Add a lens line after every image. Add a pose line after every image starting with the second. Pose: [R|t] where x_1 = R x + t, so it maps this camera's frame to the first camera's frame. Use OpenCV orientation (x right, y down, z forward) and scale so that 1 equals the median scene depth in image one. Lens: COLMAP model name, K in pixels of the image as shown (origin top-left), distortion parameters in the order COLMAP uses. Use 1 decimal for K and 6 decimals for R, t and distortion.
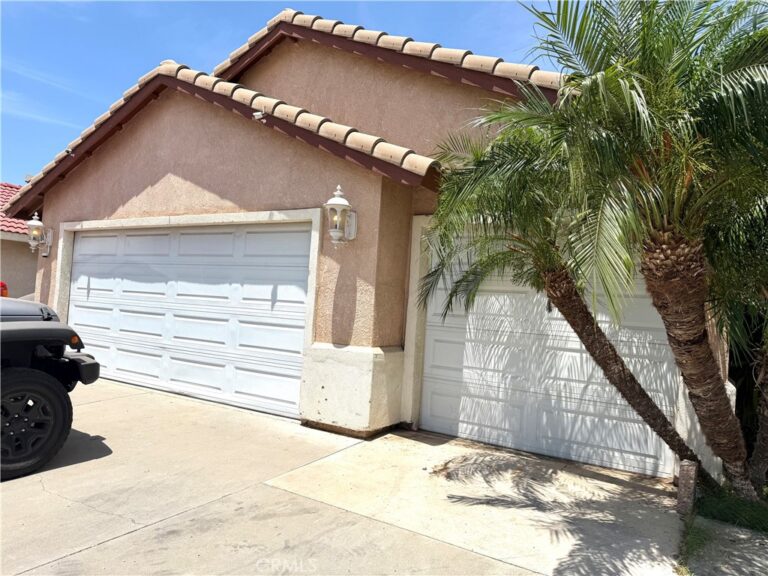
lens RADIAL K [[535.9, 0, 384.0], [0, 535.9, 288.0], [0, 0, 1]] dist [0.069218, -0.058969]
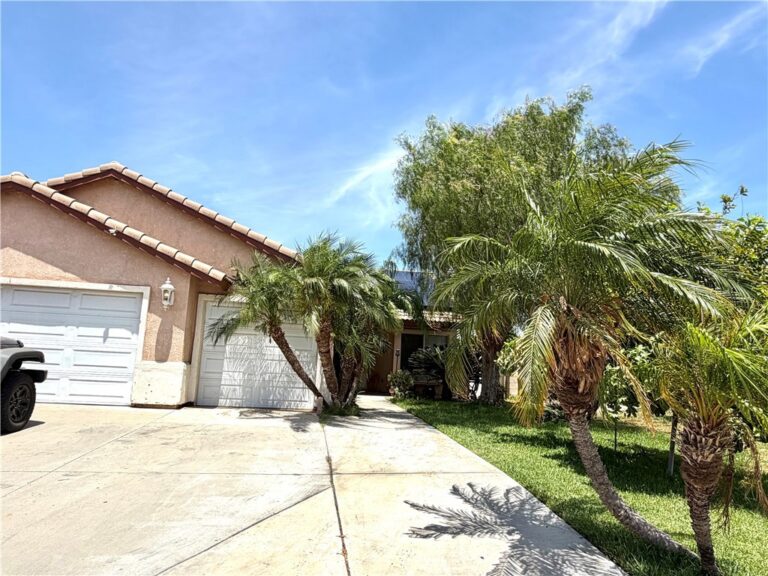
lens RADIAL K [[493.7, 0, 384.0], [0, 493.7, 288.0], [0, 0, 1]] dist [0.000114, 0.000934]
pose [[0.768306, 0.073250, 0.635878, -0.578227], [-0.022535, 0.995910, -0.087497, -0.015684], [-0.639686, 0.052895, 0.766814, -0.808266]]
